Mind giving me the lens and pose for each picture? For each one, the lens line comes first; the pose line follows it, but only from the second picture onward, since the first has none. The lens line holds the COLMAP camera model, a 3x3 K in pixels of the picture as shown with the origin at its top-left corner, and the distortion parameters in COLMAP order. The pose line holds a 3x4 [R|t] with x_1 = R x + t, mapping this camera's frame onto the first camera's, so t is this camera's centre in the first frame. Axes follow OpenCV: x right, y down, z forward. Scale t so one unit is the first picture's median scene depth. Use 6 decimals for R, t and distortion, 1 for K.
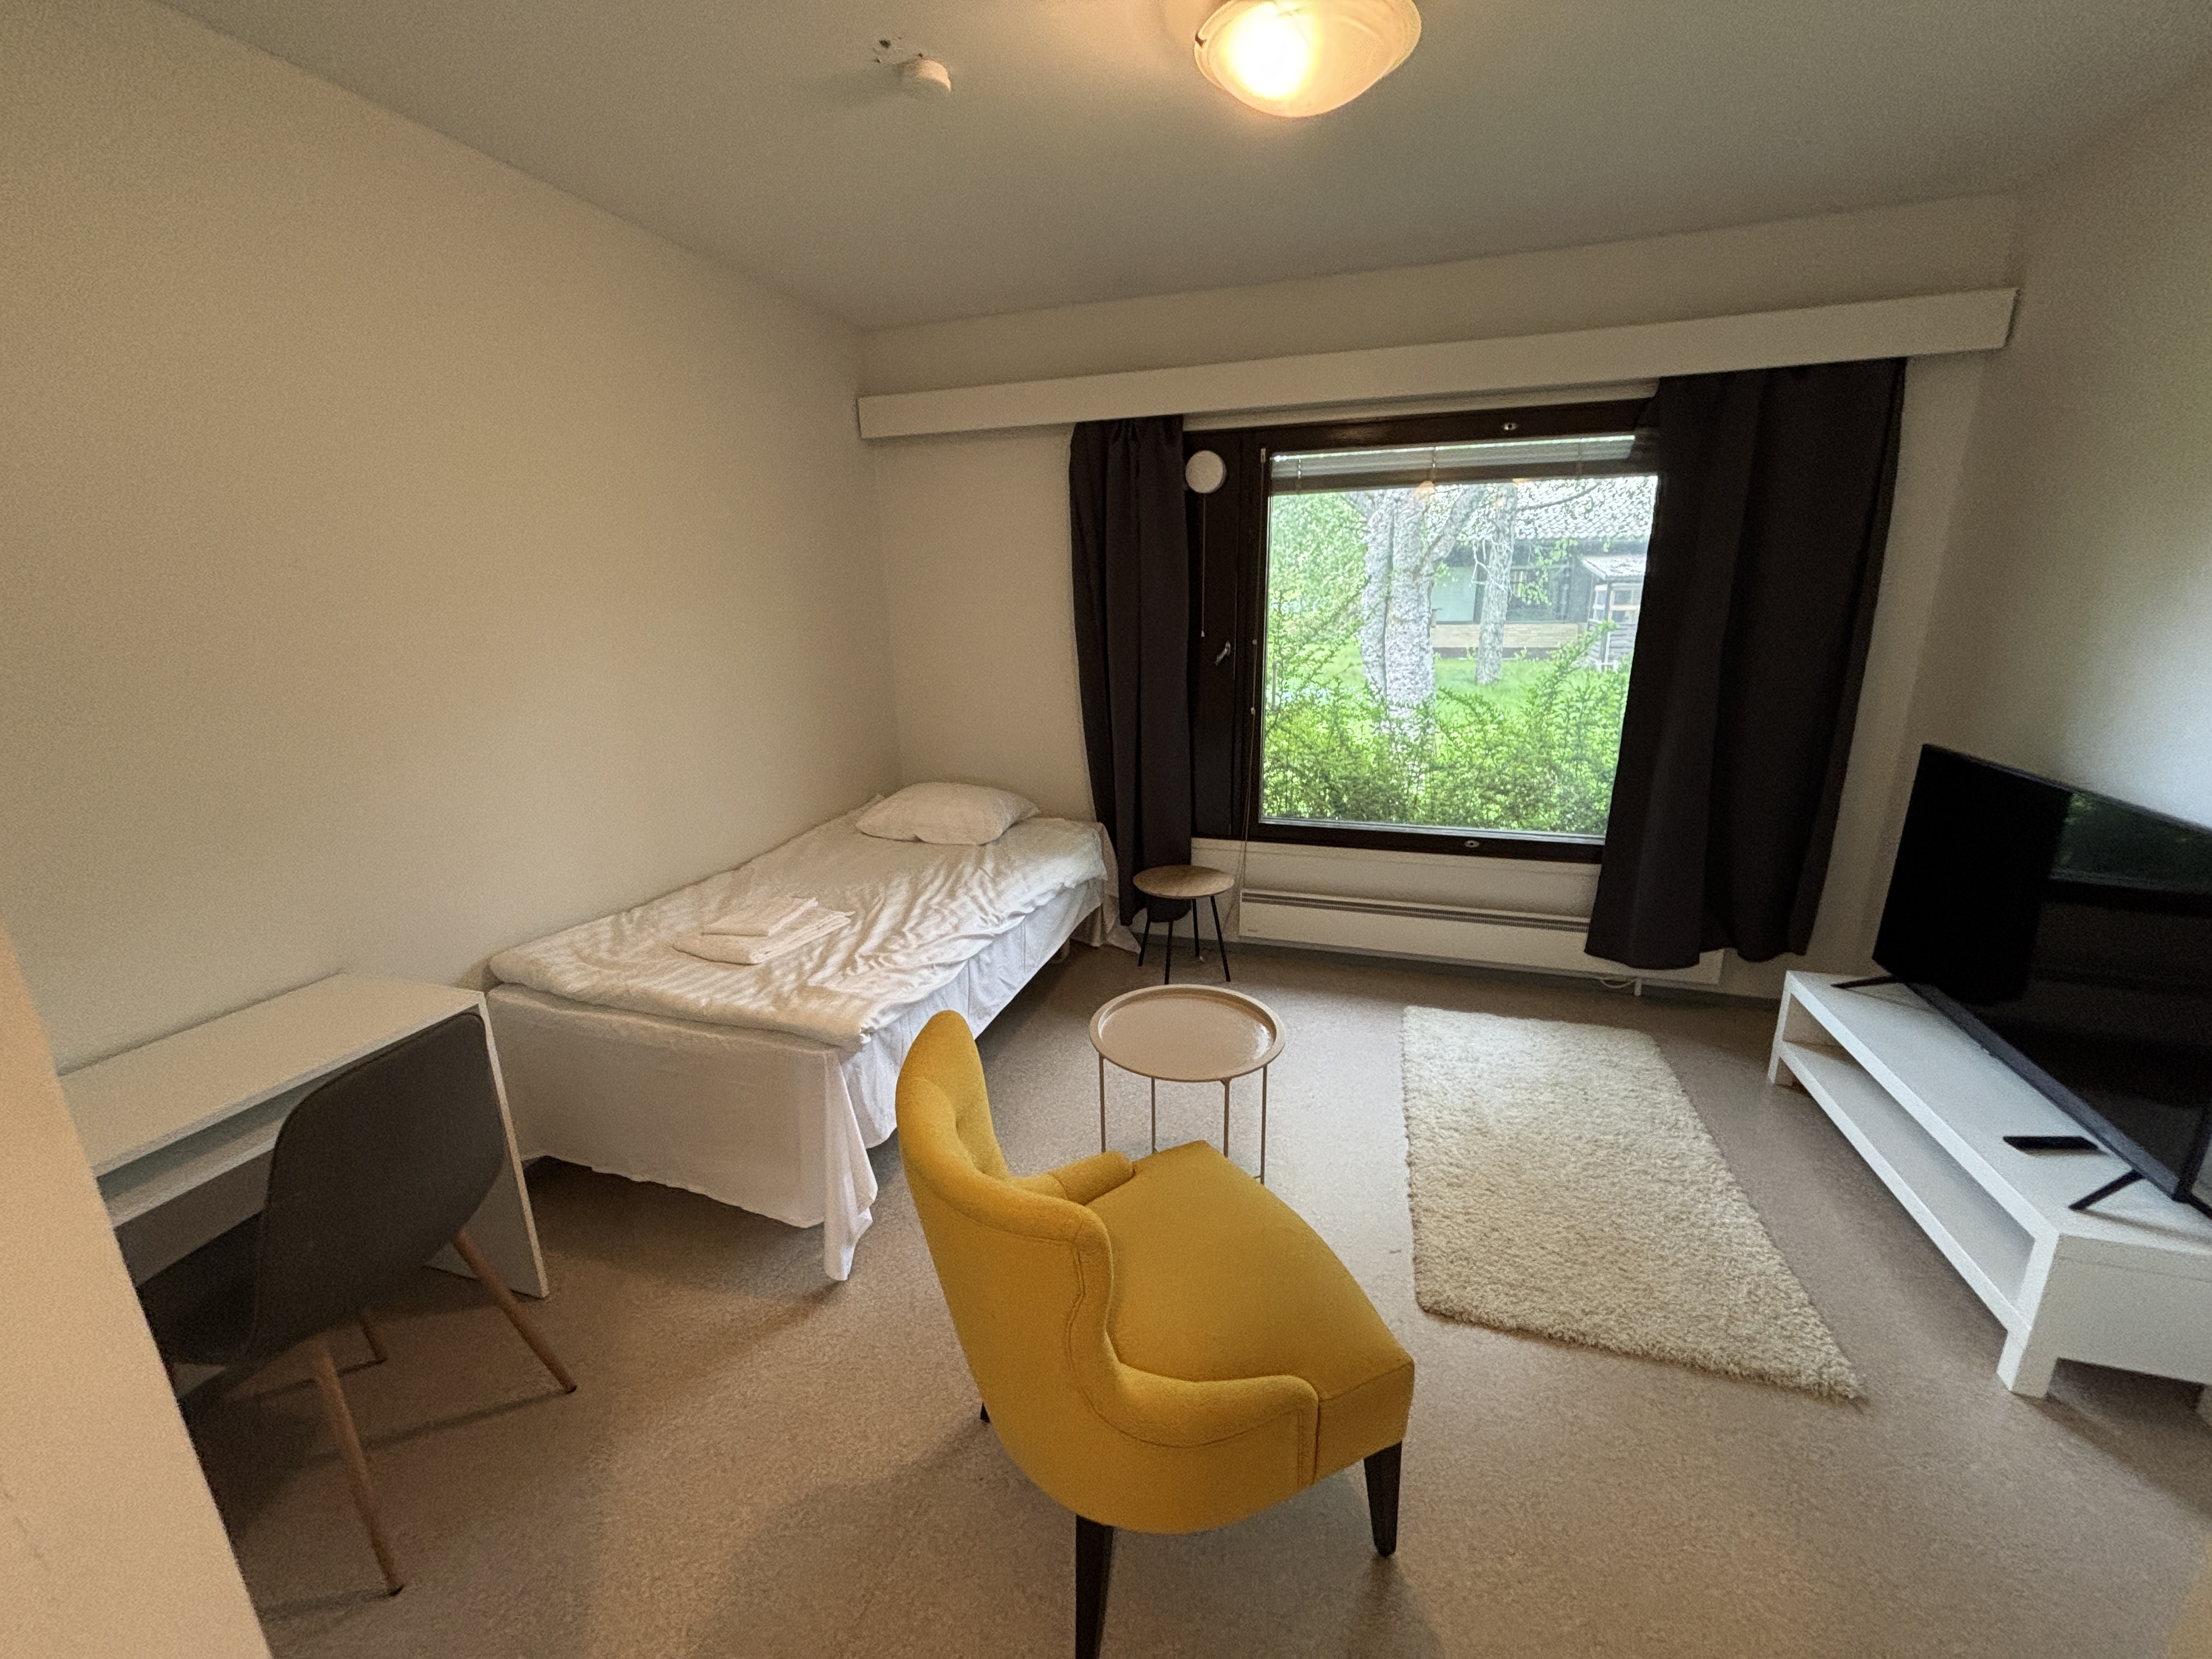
lens RADIAL K [[895.0, 0, 1106.0], [0, 895.0, 829.5], [0, 0, 1]] dist [-0.028847, 0.013233]
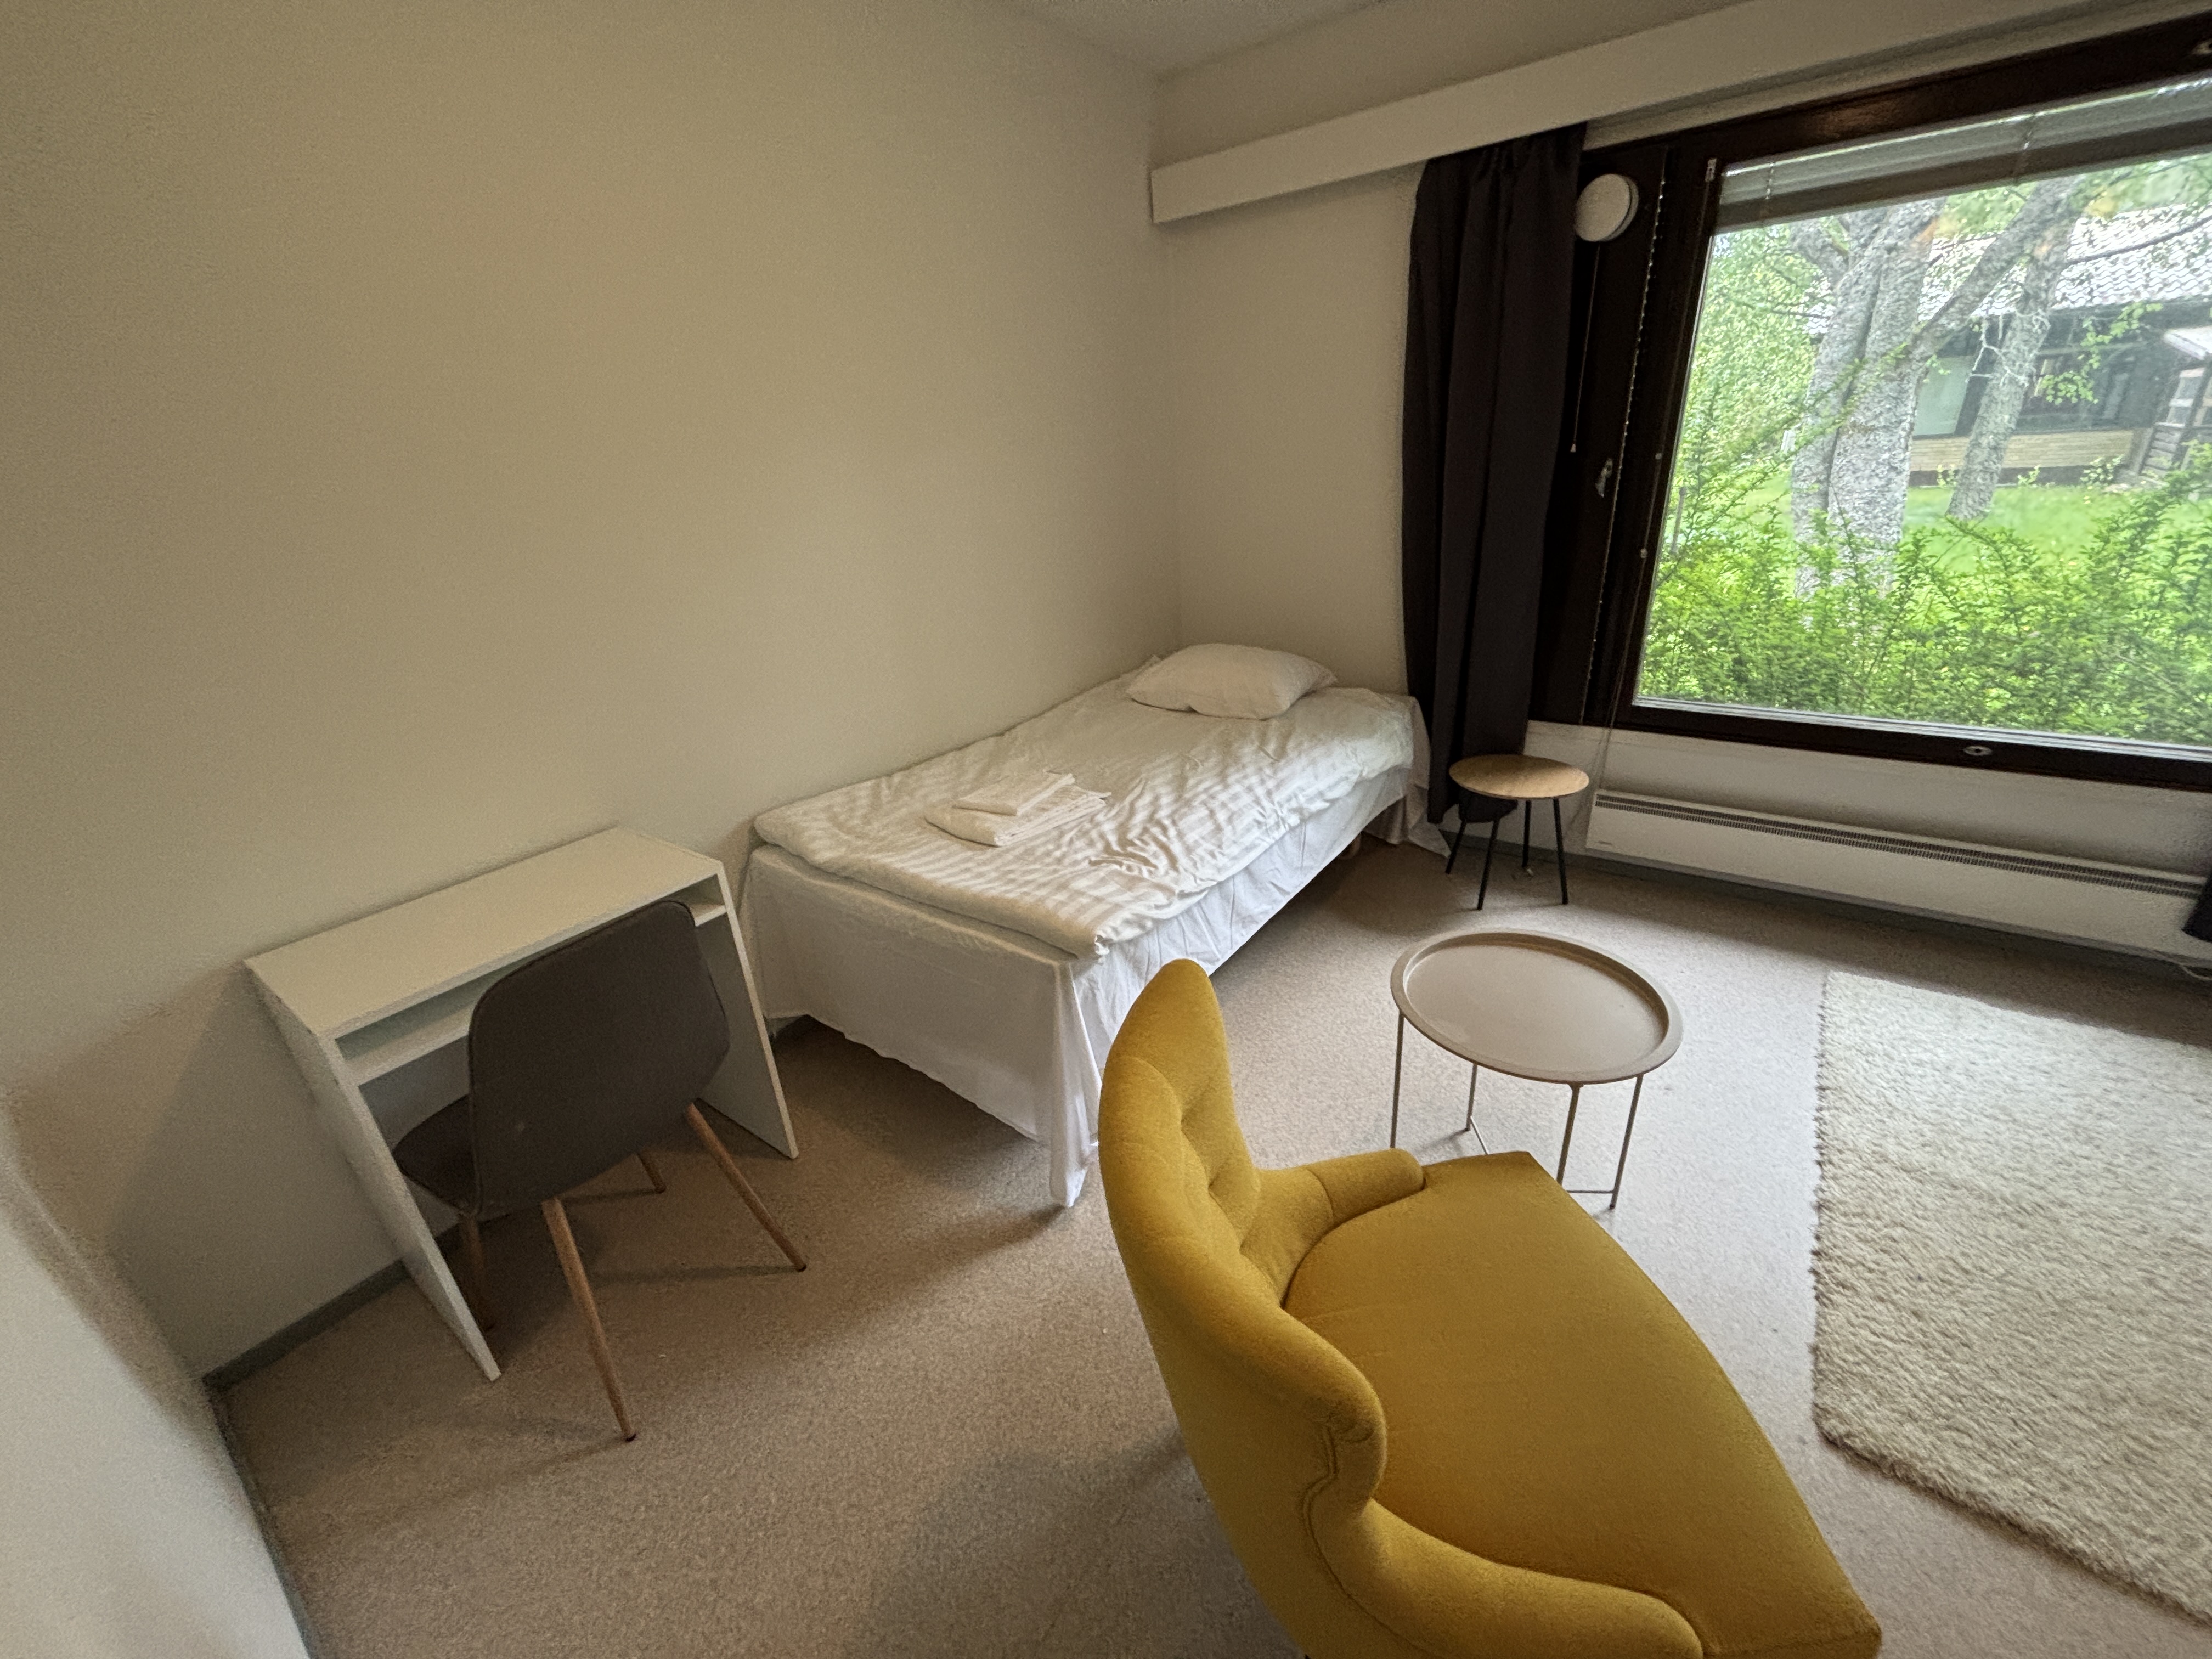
lens RADIAL K [[884.8, 0, 1098.3], [0, 884.8, 829.5], [0, 0, 1]] dist [-0.007631, -0.000400]
pose [[0.942403, 0.086273, -0.323161, -0.007250], [-0.033840, 0.985798, 0.164489, -0.013899], [0.332763, -0.144079, 0.931939, 0.150563]]
